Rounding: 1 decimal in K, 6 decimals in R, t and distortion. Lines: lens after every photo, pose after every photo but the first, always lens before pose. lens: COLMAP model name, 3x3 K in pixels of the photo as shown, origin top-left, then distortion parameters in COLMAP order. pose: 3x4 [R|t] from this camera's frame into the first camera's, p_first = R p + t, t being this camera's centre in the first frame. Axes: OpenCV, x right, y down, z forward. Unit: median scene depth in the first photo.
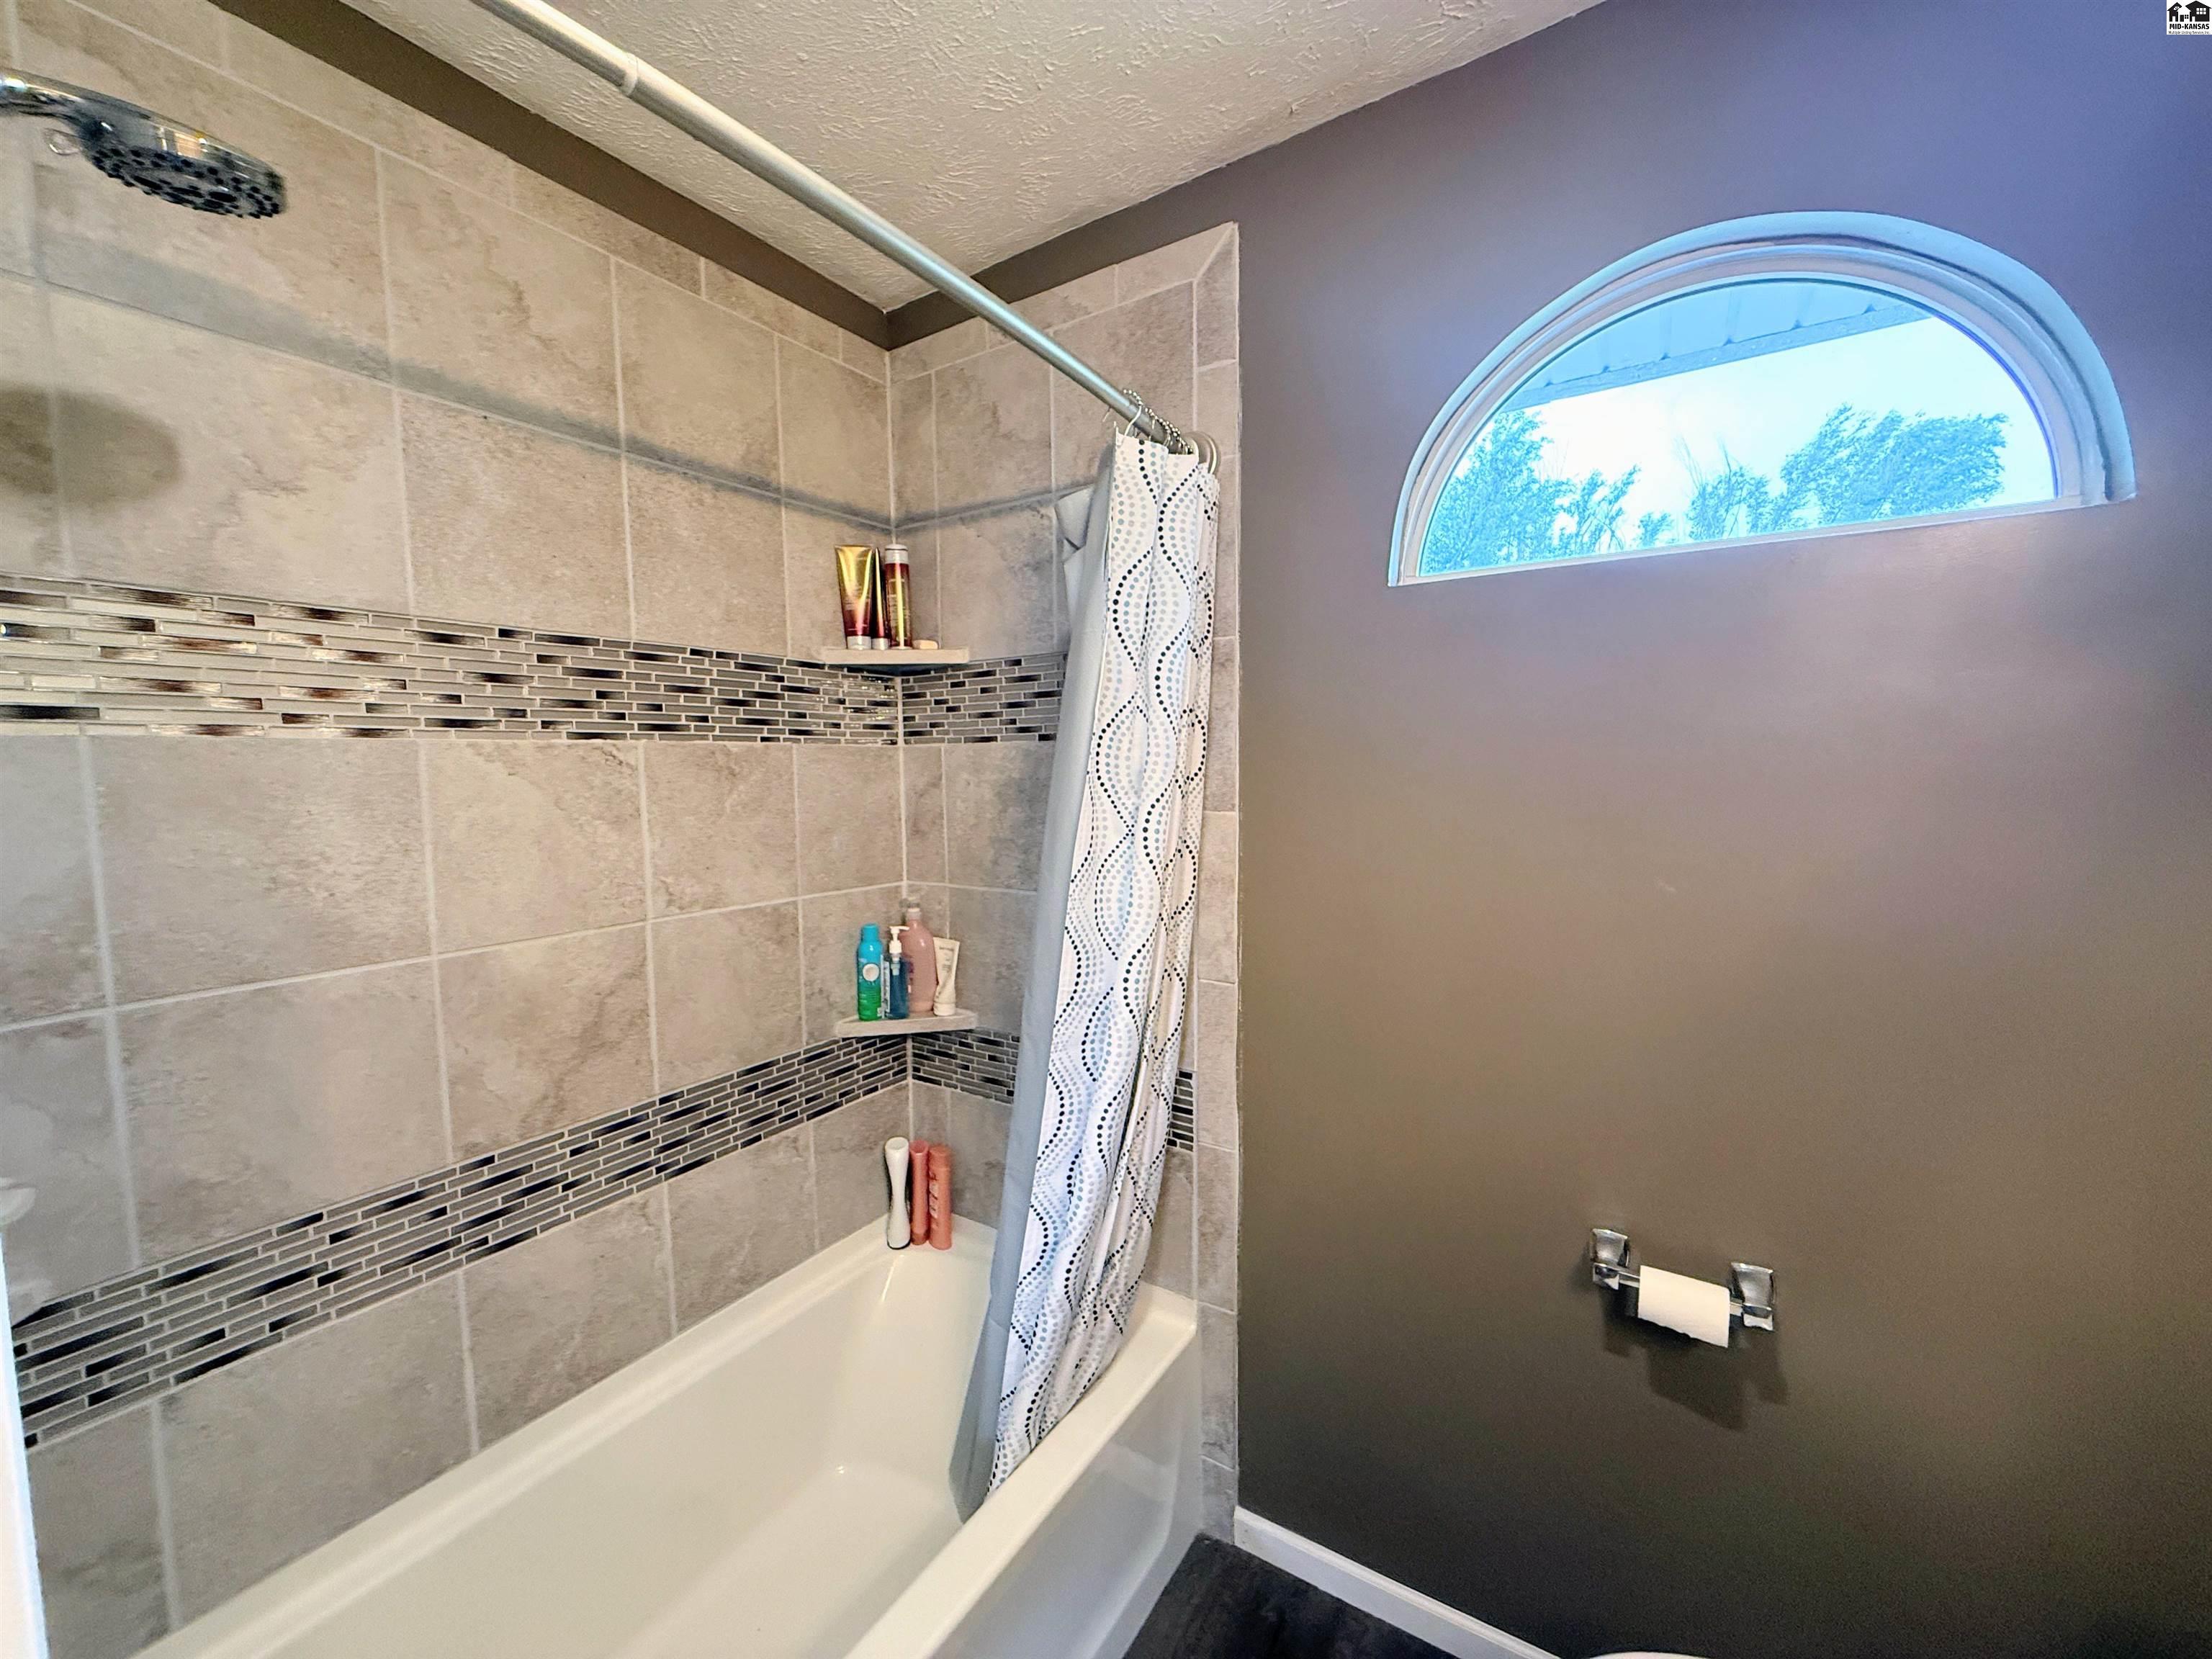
lens RADIAL K [[878.8, 0, 1102.7], [0, 878.8, 824.2], [0, 0, 1]] dist [-0.000328, -0.000562]
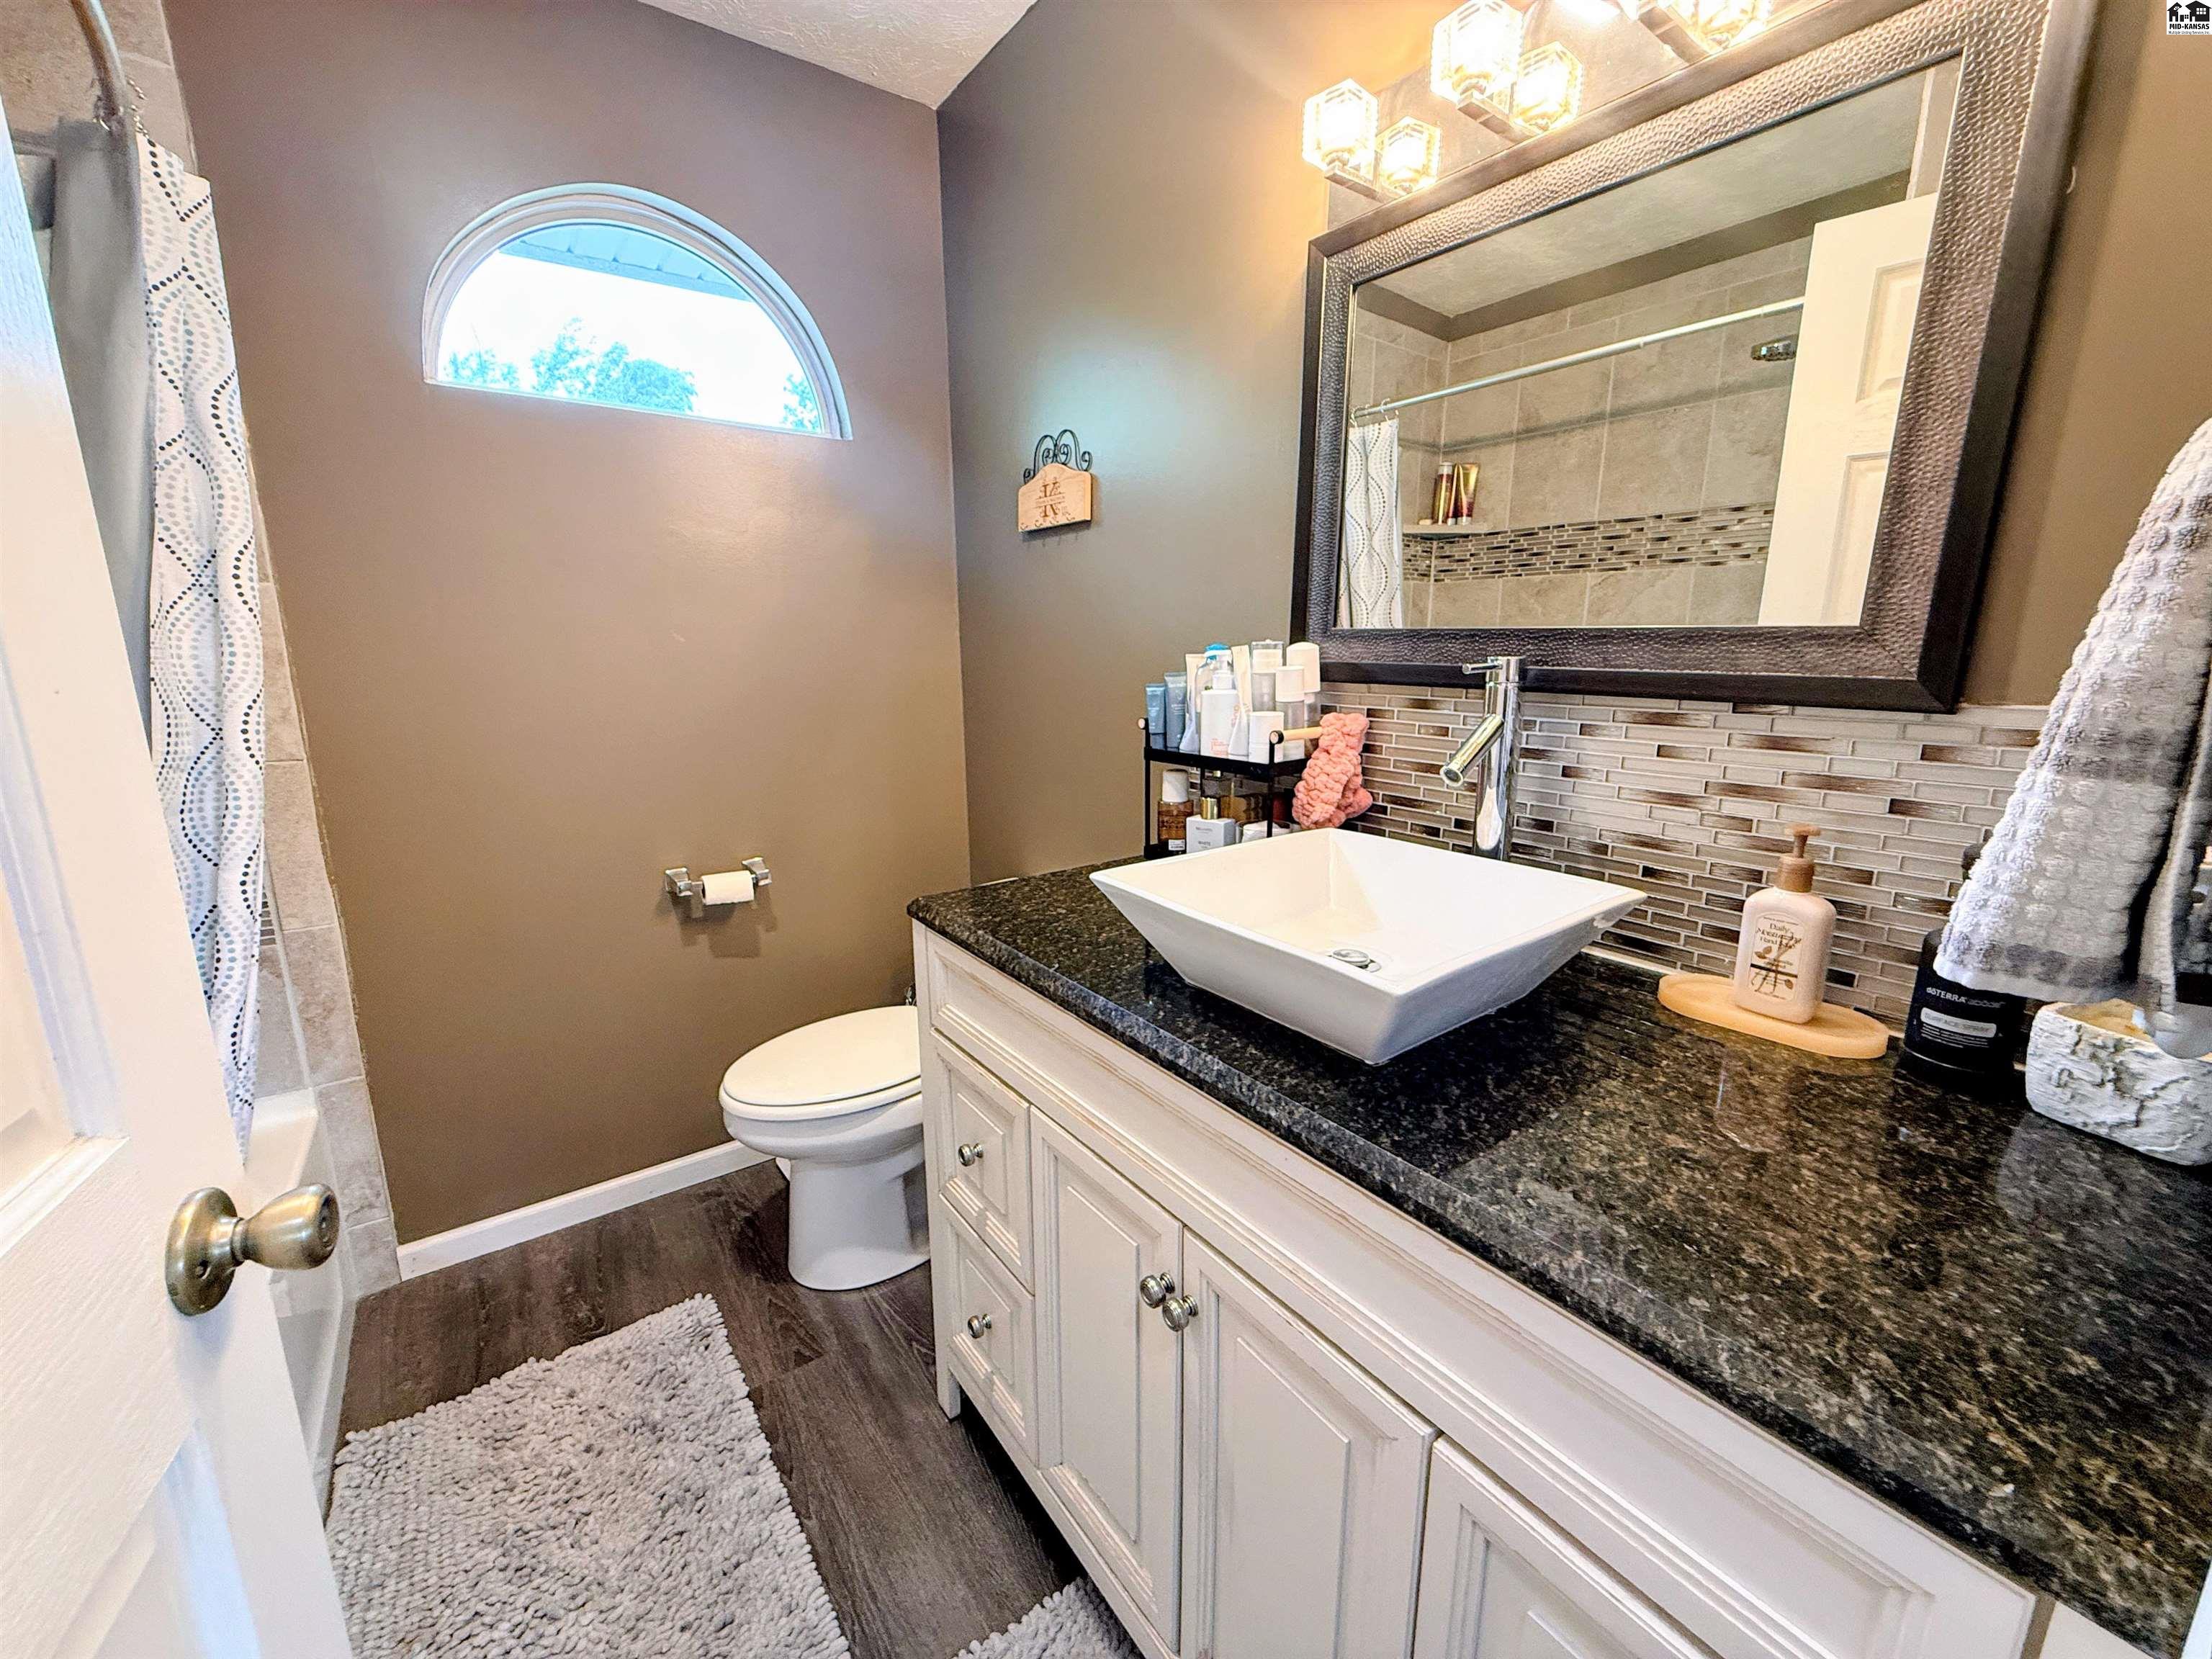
lens RADIAL K [[878.8, 0, 1102.4], [0, 878.8, 829.7], [0, 0, 1]] dist [-0.000328, -0.000562]
pose [[0.364575, -0.178407, 0.913923, -0.525462], [0.060862, 0.983941, 0.167797, 0.172112], [-0.929183, -0.005552, 0.369579, -0.255590]]
